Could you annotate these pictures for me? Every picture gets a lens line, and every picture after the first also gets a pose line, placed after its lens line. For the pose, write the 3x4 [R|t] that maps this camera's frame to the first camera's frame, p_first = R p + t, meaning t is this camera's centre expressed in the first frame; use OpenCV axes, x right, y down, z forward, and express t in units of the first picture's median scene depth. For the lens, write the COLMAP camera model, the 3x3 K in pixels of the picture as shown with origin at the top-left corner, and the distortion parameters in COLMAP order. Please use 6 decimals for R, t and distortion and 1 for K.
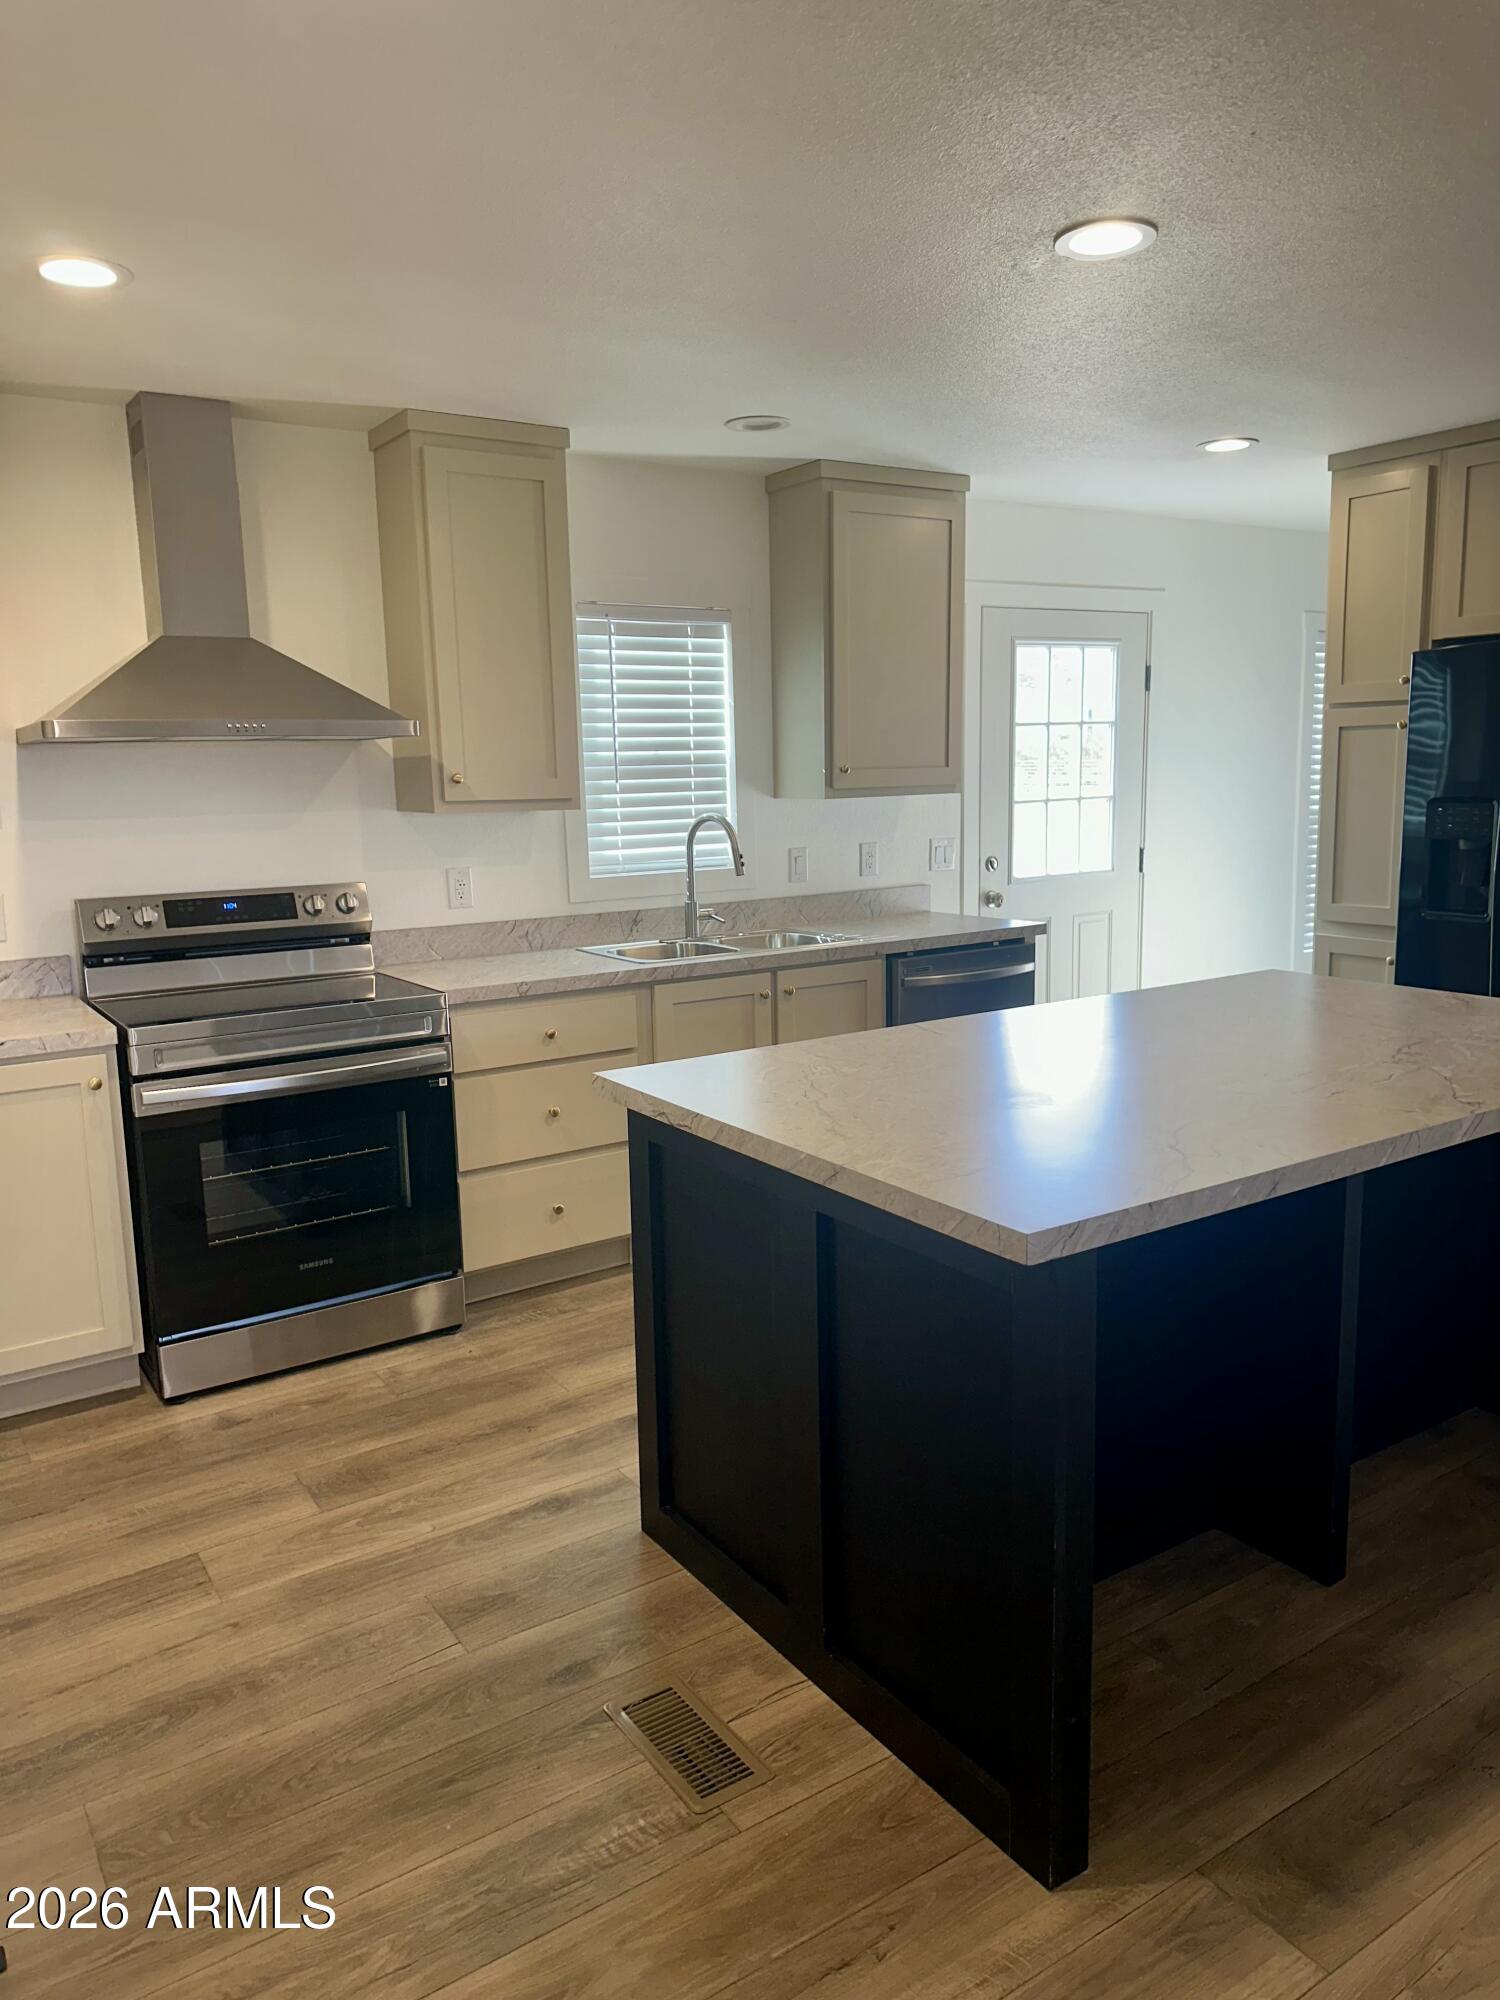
lens RADIAL K [[1399.1, 0, 743.9], [0, 1399.1, 1008.1], [0, 0, 1]] dist [0.065891, -0.086537]
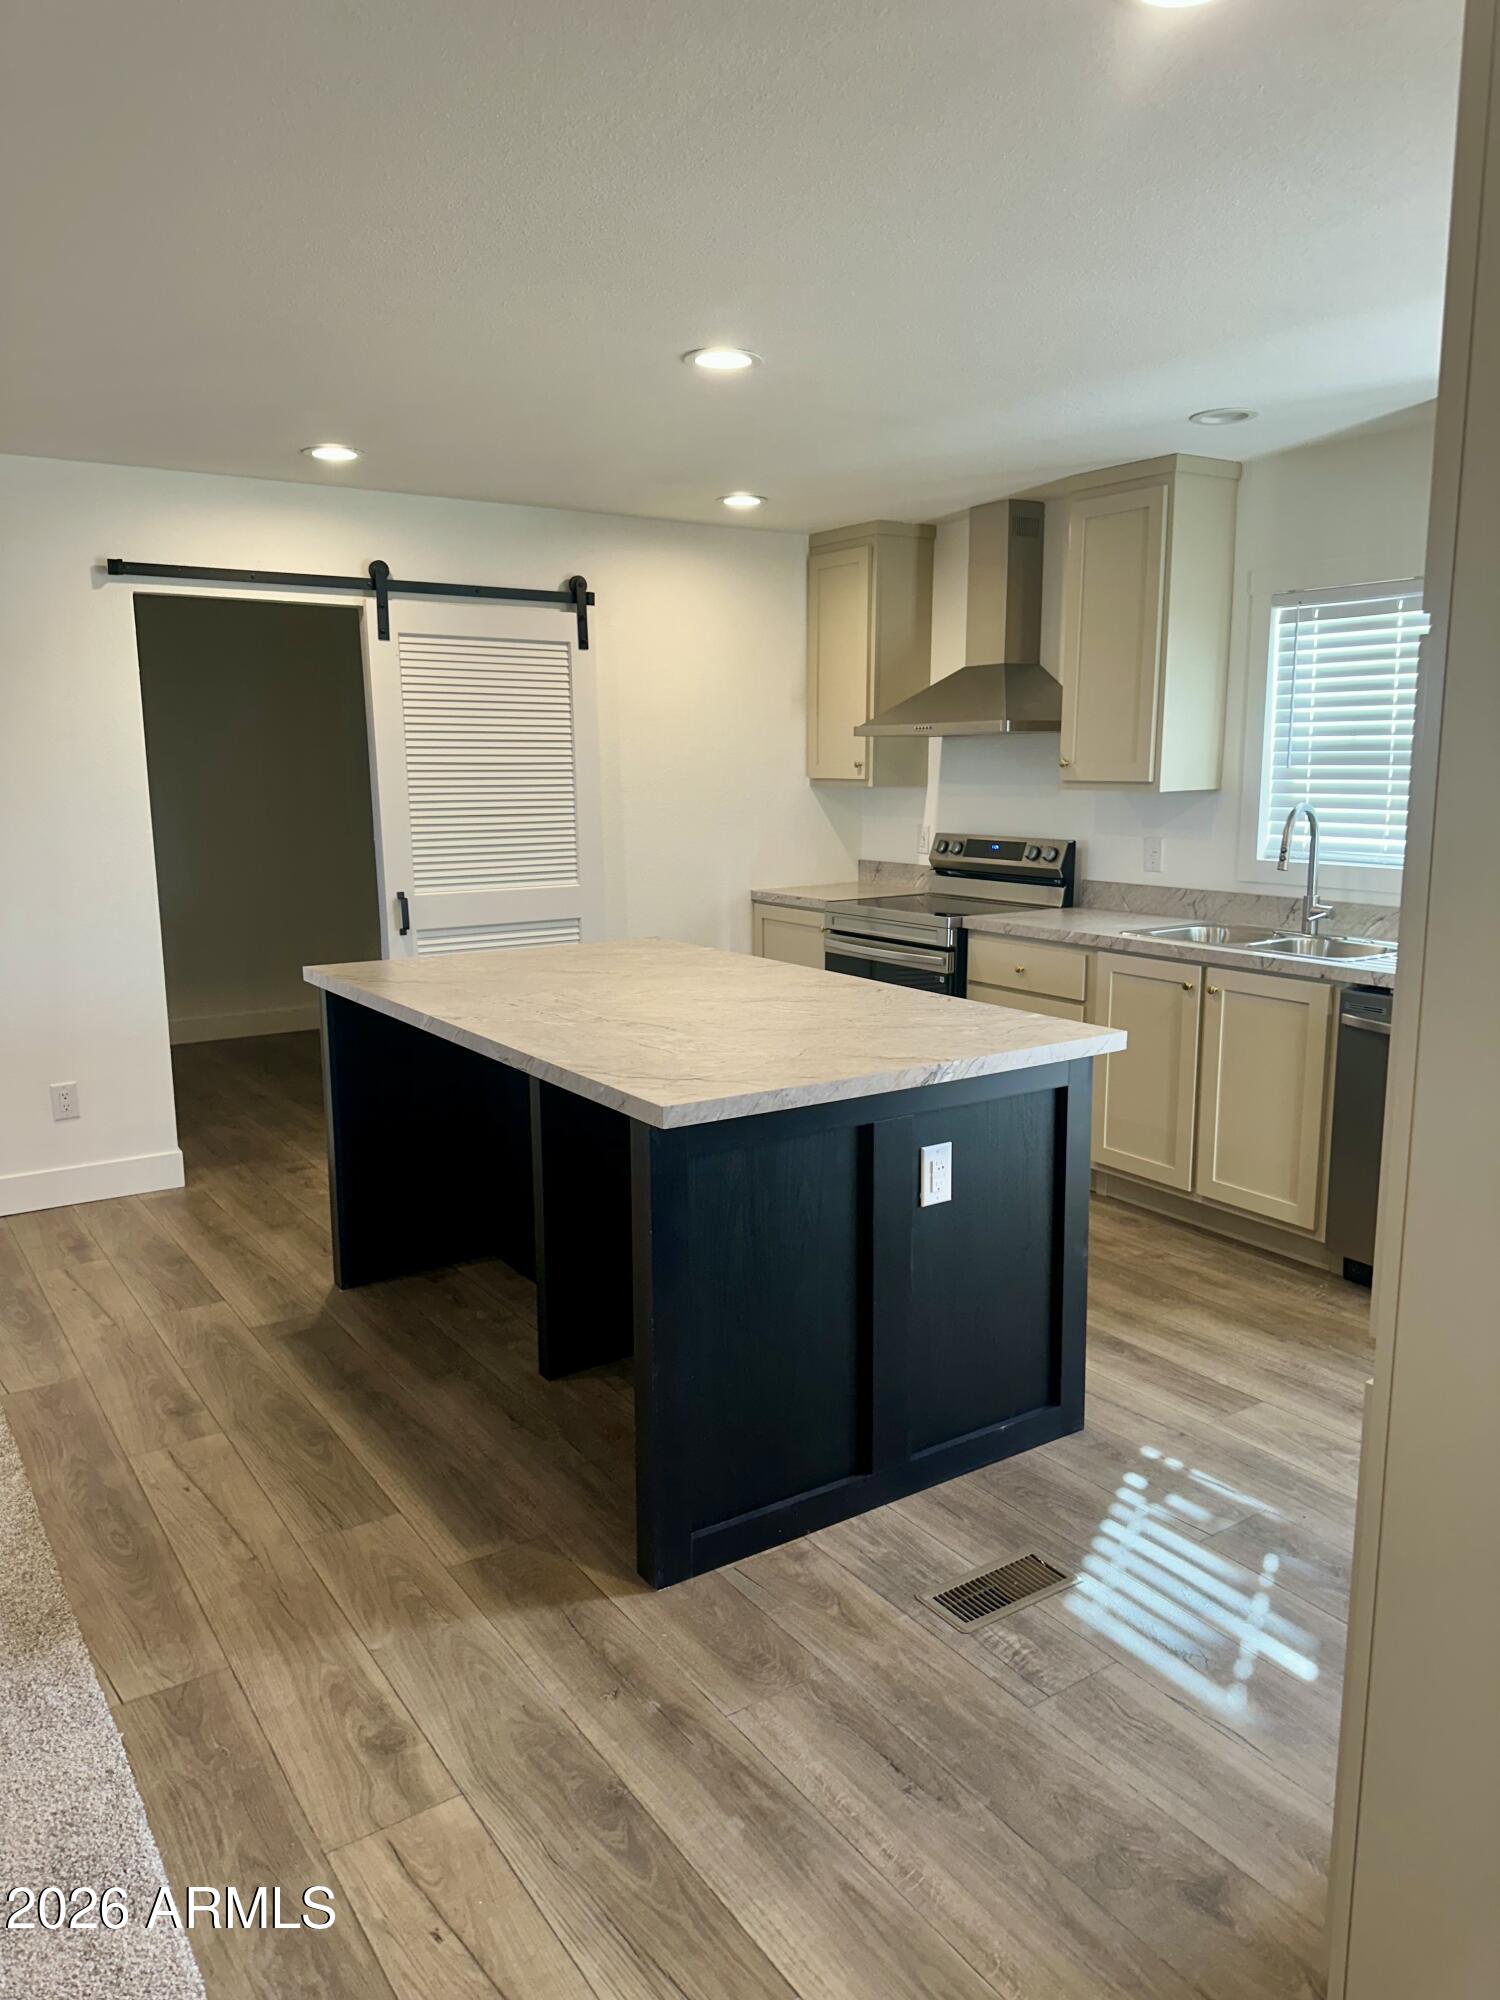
lens RADIAL K [[1399.1, 0, 743.9], [0, 1399.1, 1008.1], [0, 0, 1]] dist [0.065891, -0.086537]
pose [[0.003744, 0.197077, -0.980381, 0.917277], [-0.161834, 0.967583, 0.193886, -0.125974], [0.986811, 0.157933, 0.035517, 0.598505]]
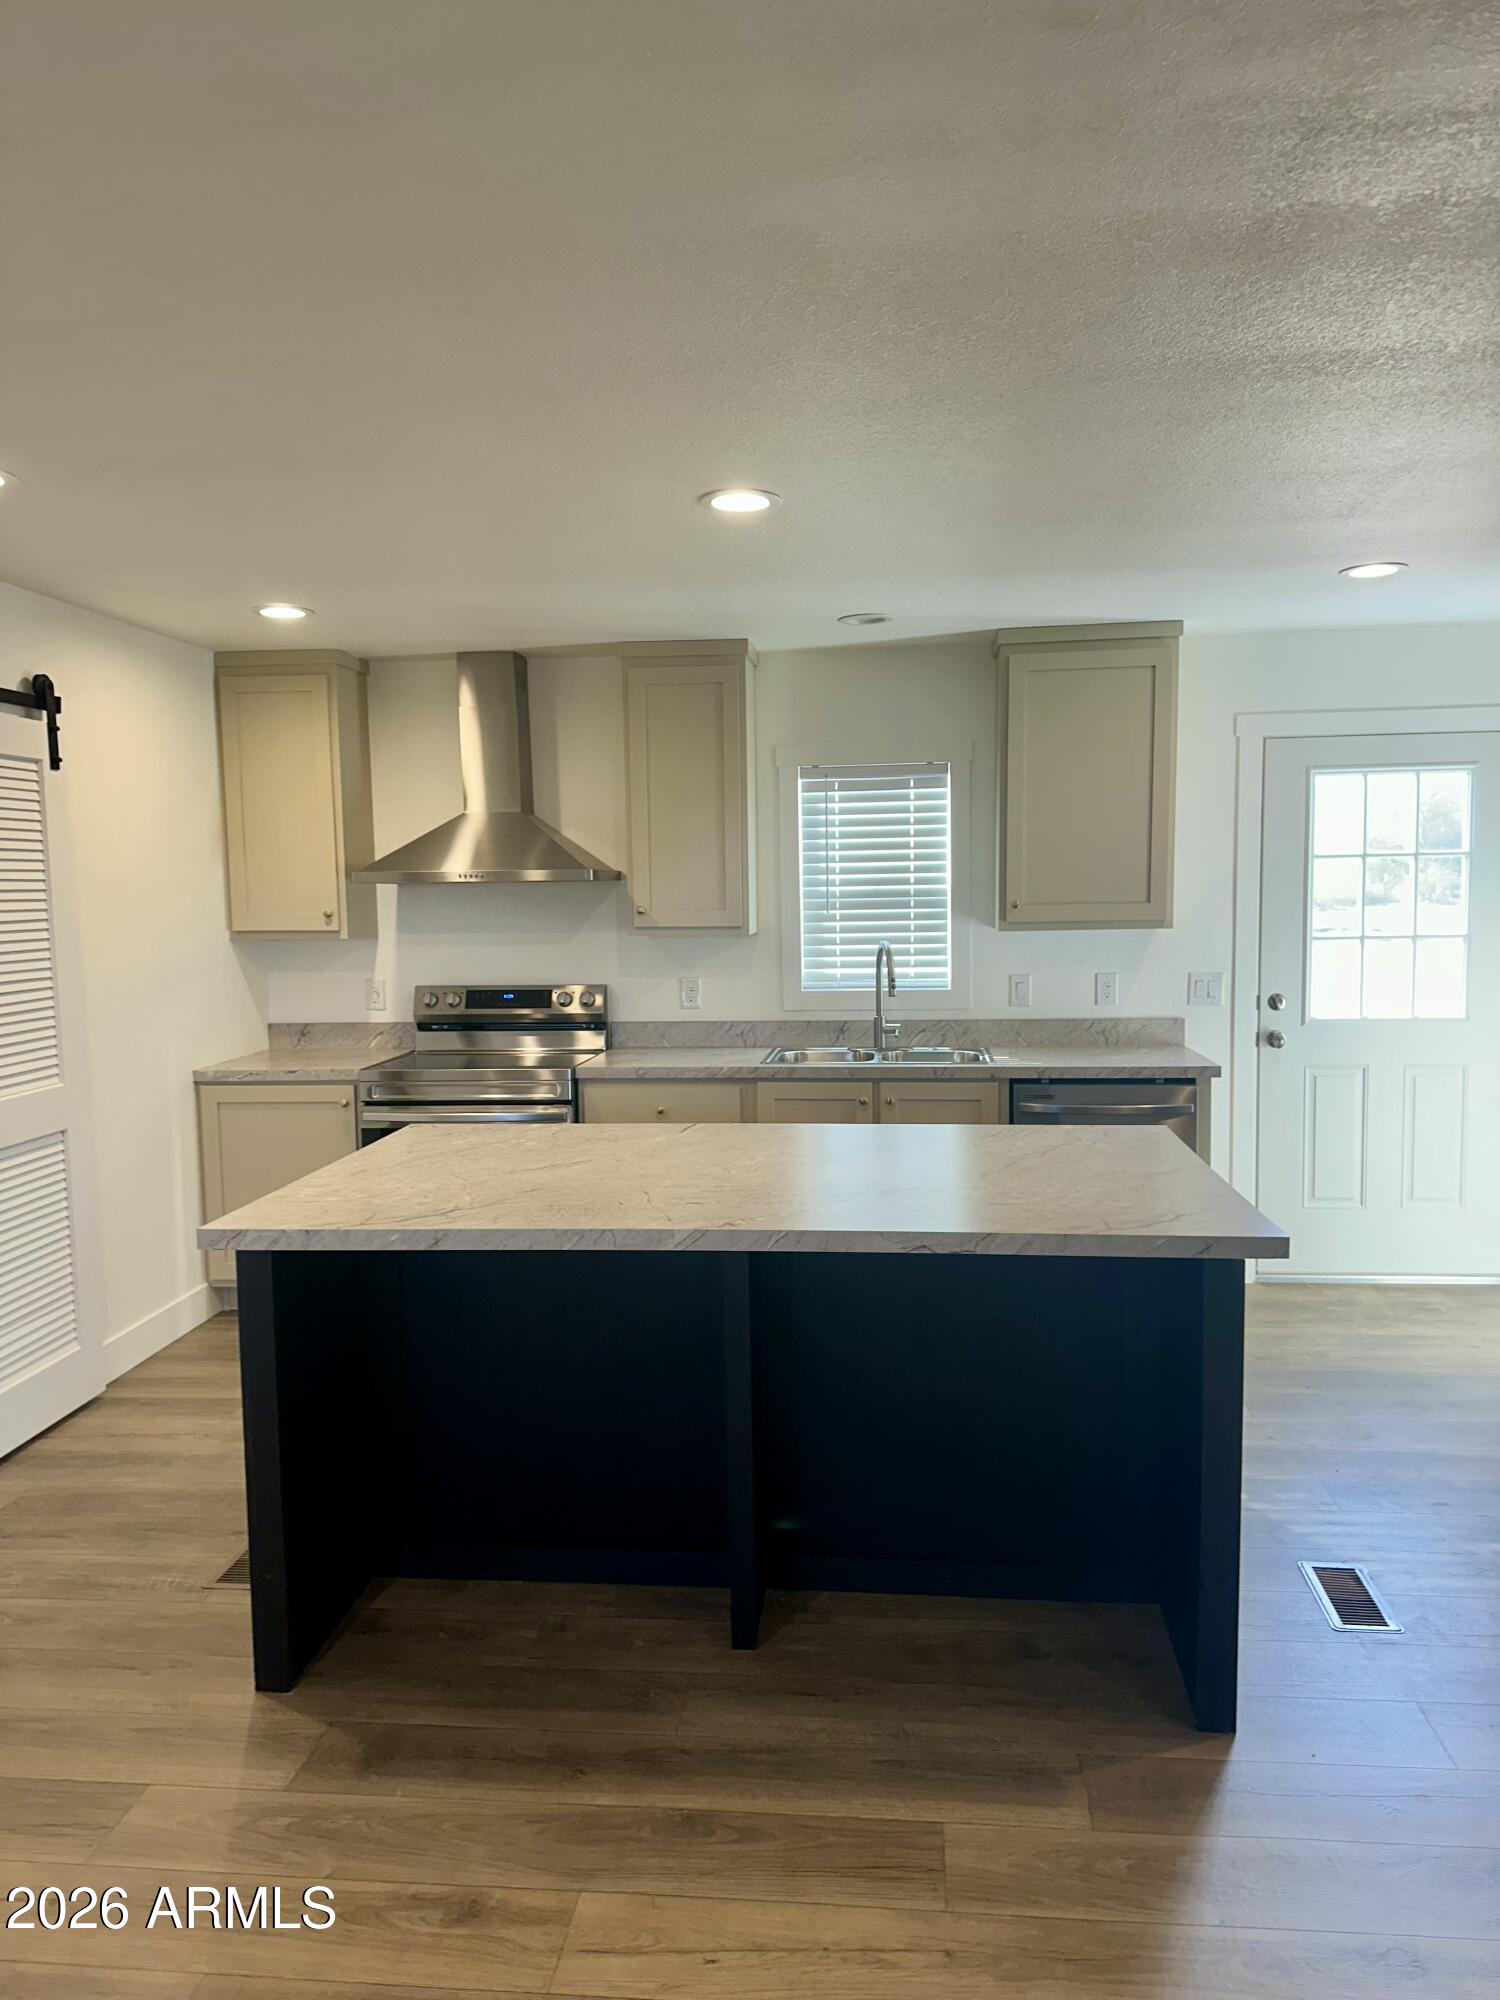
lens RADIAL K [[1408.2, 0, 759.5], [0, 1408.2, 1004.3], [0, 0, 1]] dist [0.054842, -0.059621]
pose [[0.774889, 0.064636, -0.628783, 0.609569], [-0.109140, 0.993499, -0.032373, -0.038297], [0.622603, 0.093711, 0.776906, 0.044144]]
